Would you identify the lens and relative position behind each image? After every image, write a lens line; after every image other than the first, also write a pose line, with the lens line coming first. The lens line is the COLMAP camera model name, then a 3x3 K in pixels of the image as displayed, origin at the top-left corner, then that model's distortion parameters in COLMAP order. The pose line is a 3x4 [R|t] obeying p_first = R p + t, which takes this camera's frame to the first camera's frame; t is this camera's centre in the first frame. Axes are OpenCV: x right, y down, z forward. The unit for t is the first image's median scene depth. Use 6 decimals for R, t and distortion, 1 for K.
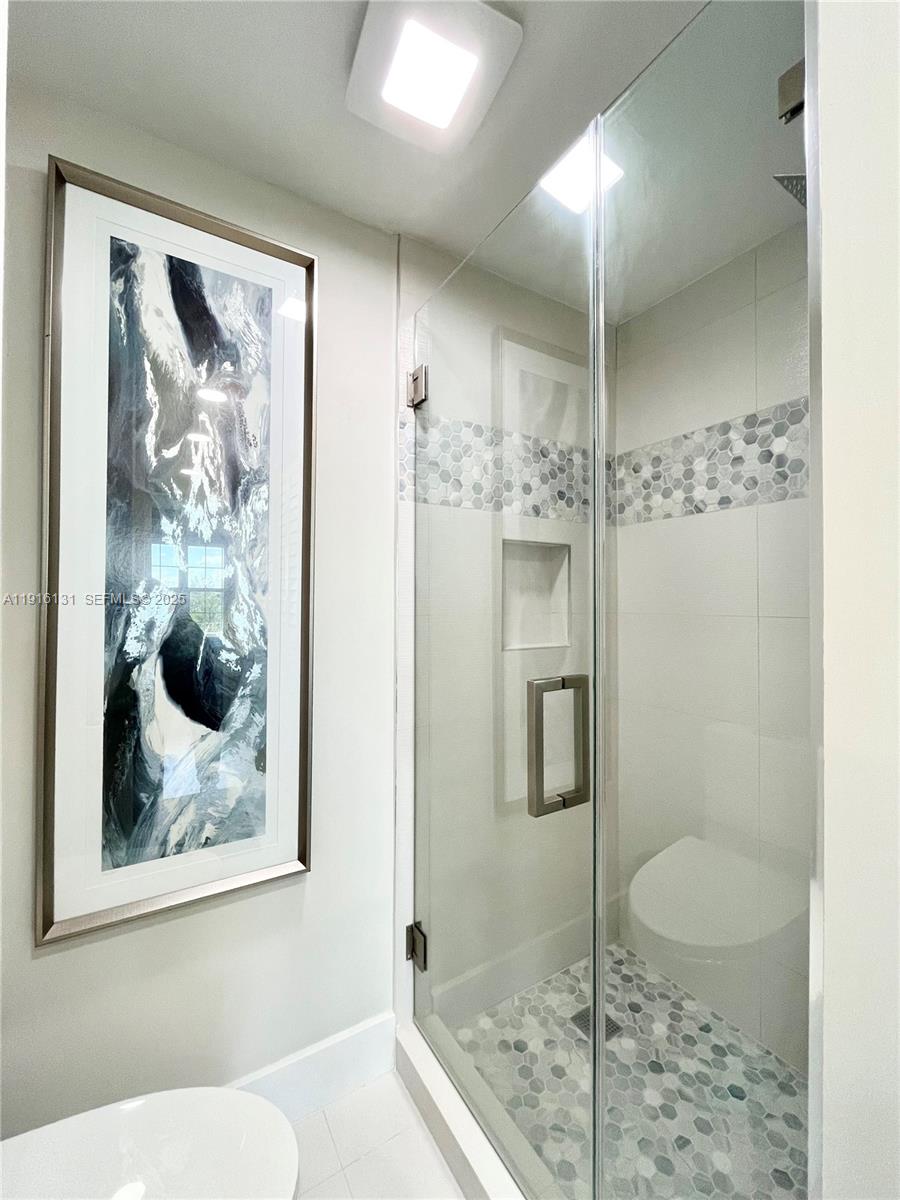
lens RADIAL K [[475.4, 0, 458.7], [0, 475.4, 597.6], [0, 0, 1]] dist [-0.007563, 0.000232]
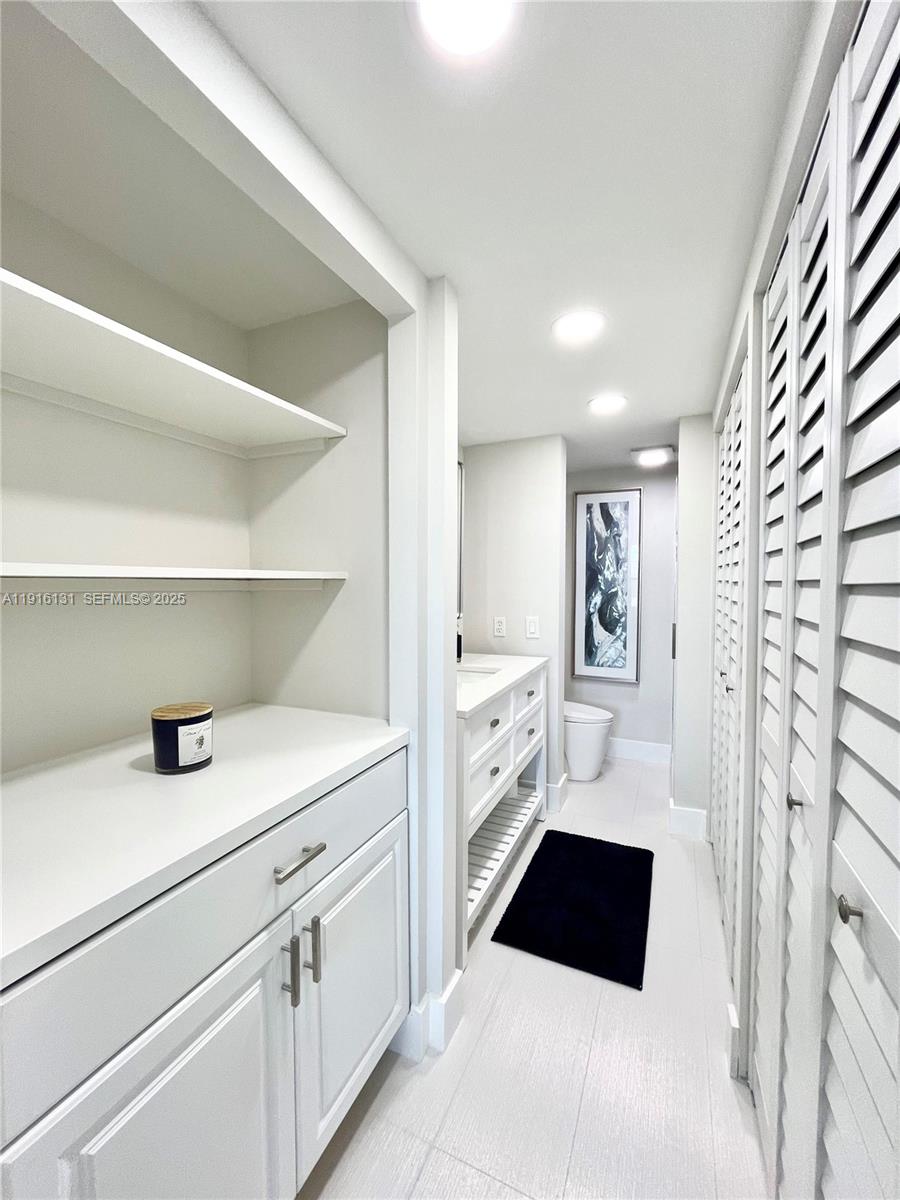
lens RADIAL K [[475.4, 0, 455.5], [0, 475.4, 600.2], [0, 0, 1]] dist [-0.007563, 0.000232]
pose [[0.632320, 0.022127, -0.774391, 1.494483], [0.005820, 0.999428, 0.033309, -0.099590], [0.774685, -0.025569, 0.631830, -2.141799]]
